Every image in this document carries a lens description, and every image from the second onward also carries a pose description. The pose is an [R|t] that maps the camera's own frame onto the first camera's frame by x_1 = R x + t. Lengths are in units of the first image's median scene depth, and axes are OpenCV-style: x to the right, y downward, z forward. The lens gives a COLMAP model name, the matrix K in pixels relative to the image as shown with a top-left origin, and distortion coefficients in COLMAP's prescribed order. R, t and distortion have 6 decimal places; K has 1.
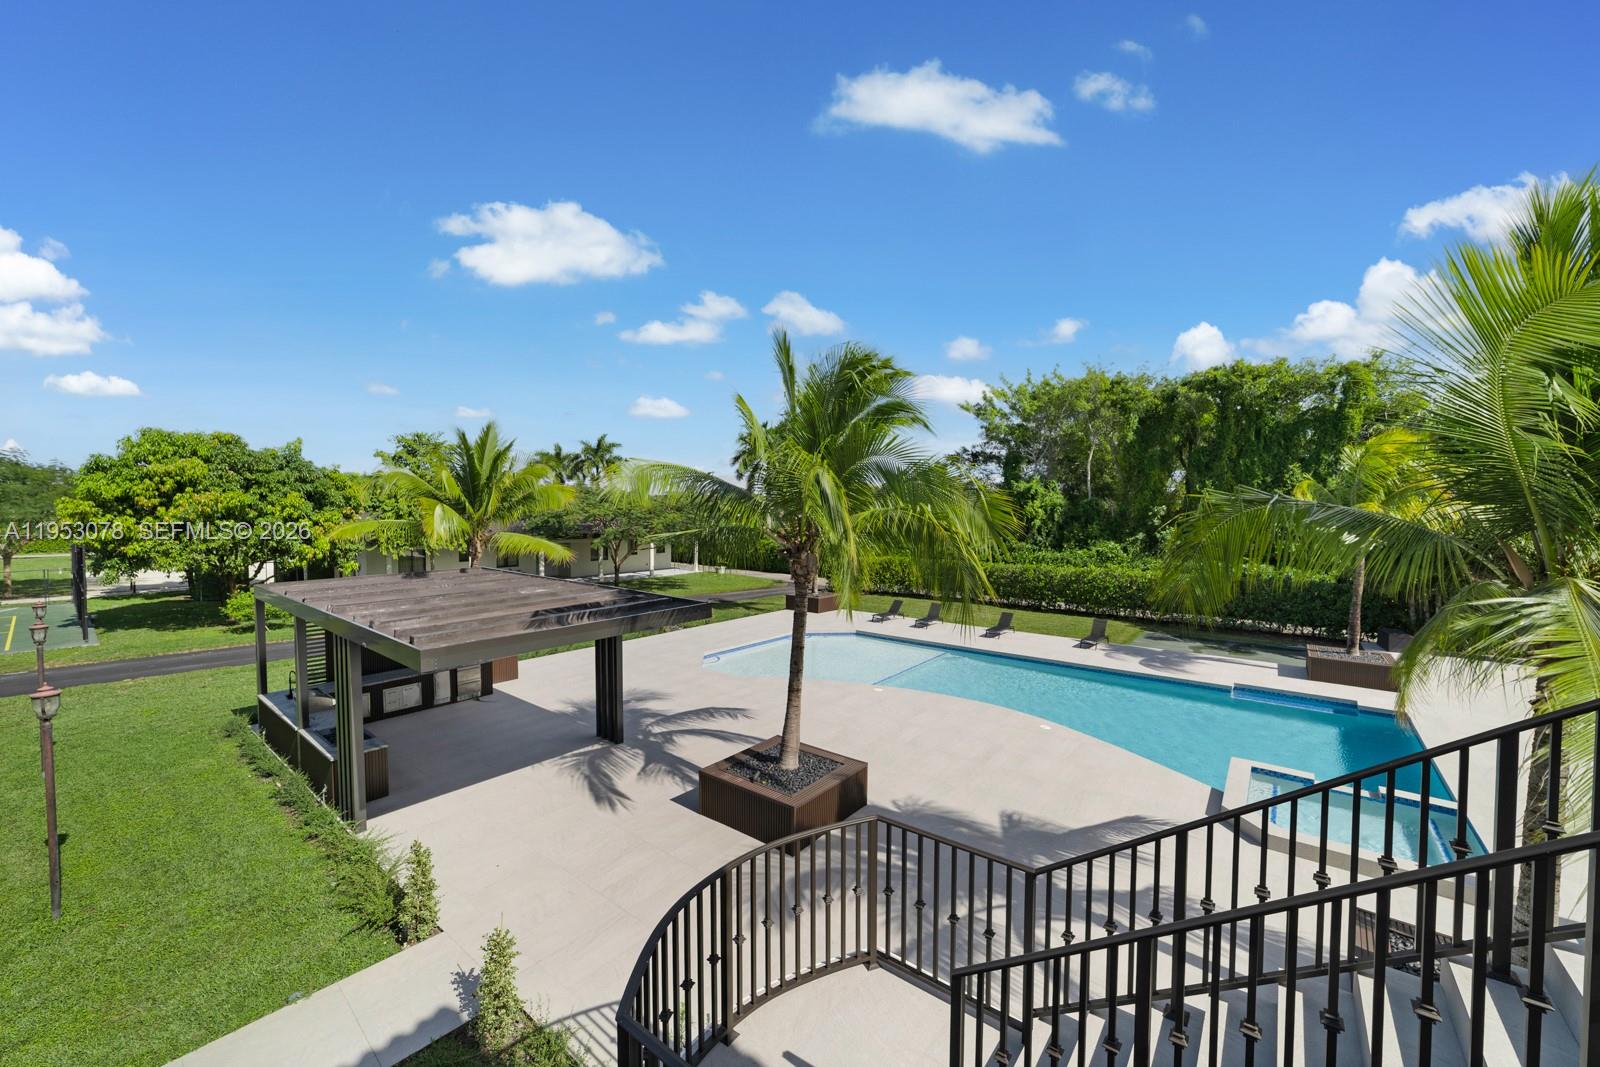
lens RADIAL K [[640.9, 0, 795.6], [0, 640.9, 528.3], [0, 0, 1]] dist [-0.001661, 0.000265]
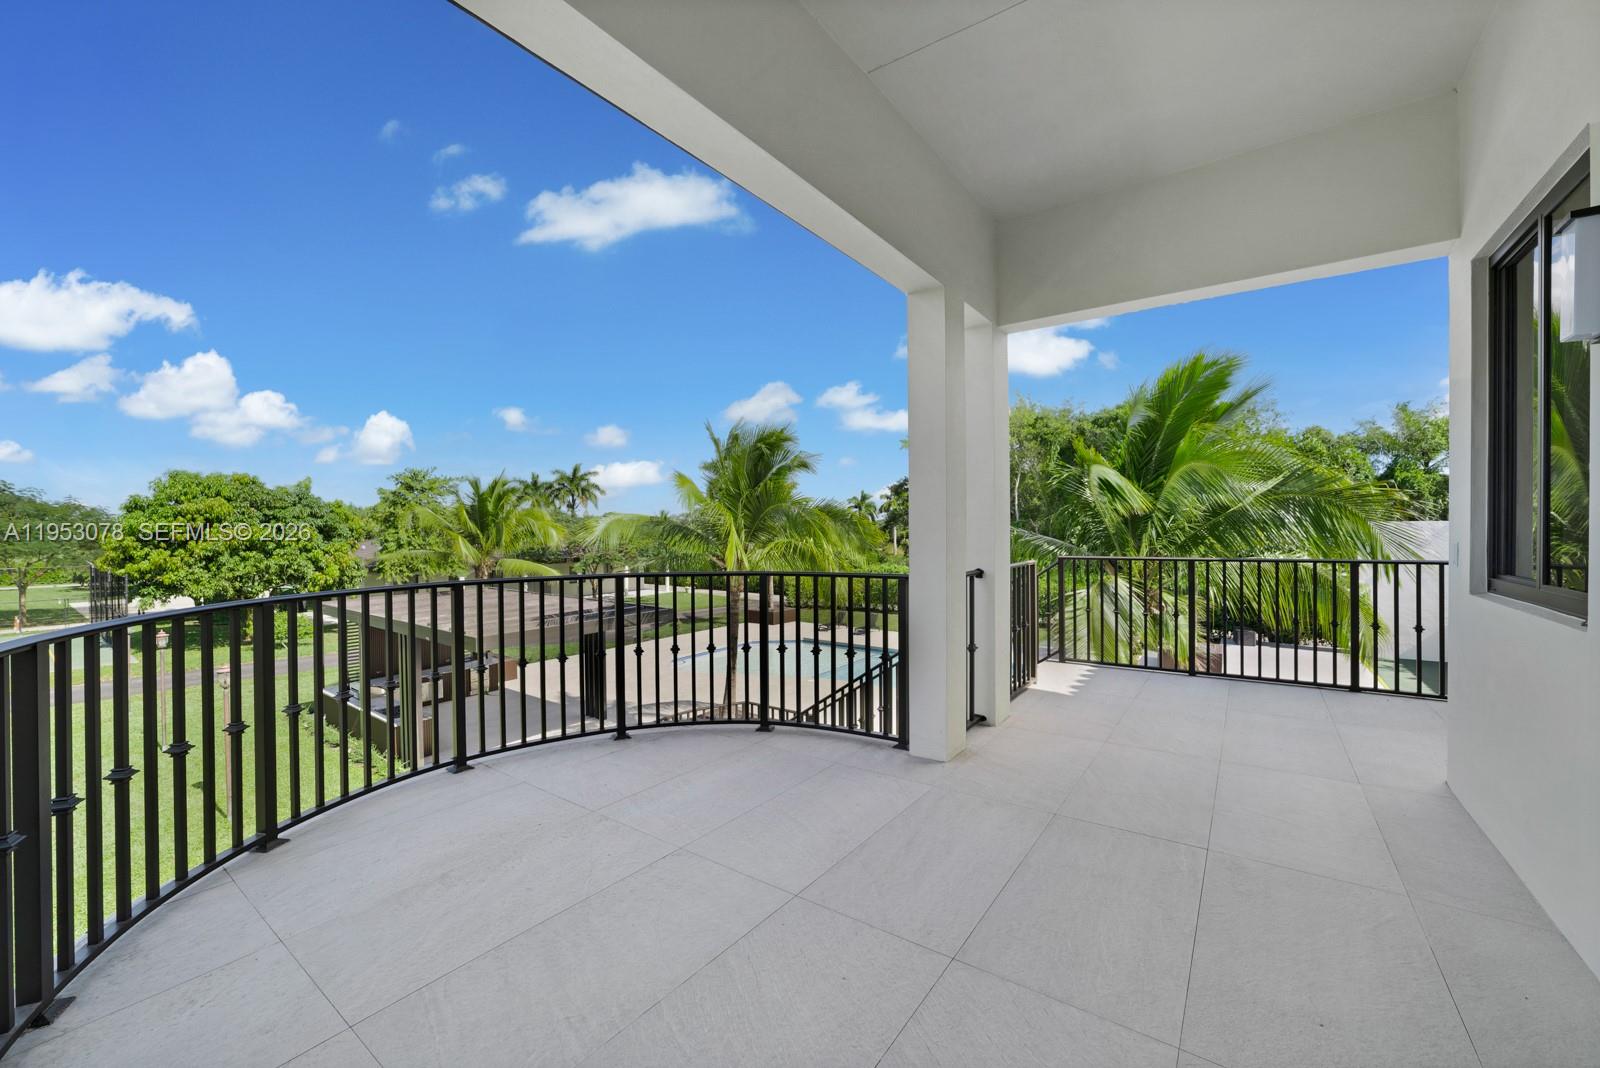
lens RADIAL K [[640.9, 0, 795.6], [0, 640.9, 528.8], [0, 0, 1]] dist [-0.001661, 0.000265]
pose [[0.999171, -0.013072, 0.038564, 0.039759], [0.014355, 0.999346, -0.033181, -0.001062], [-0.038105, 0.033707, 0.998705, -0.177184]]
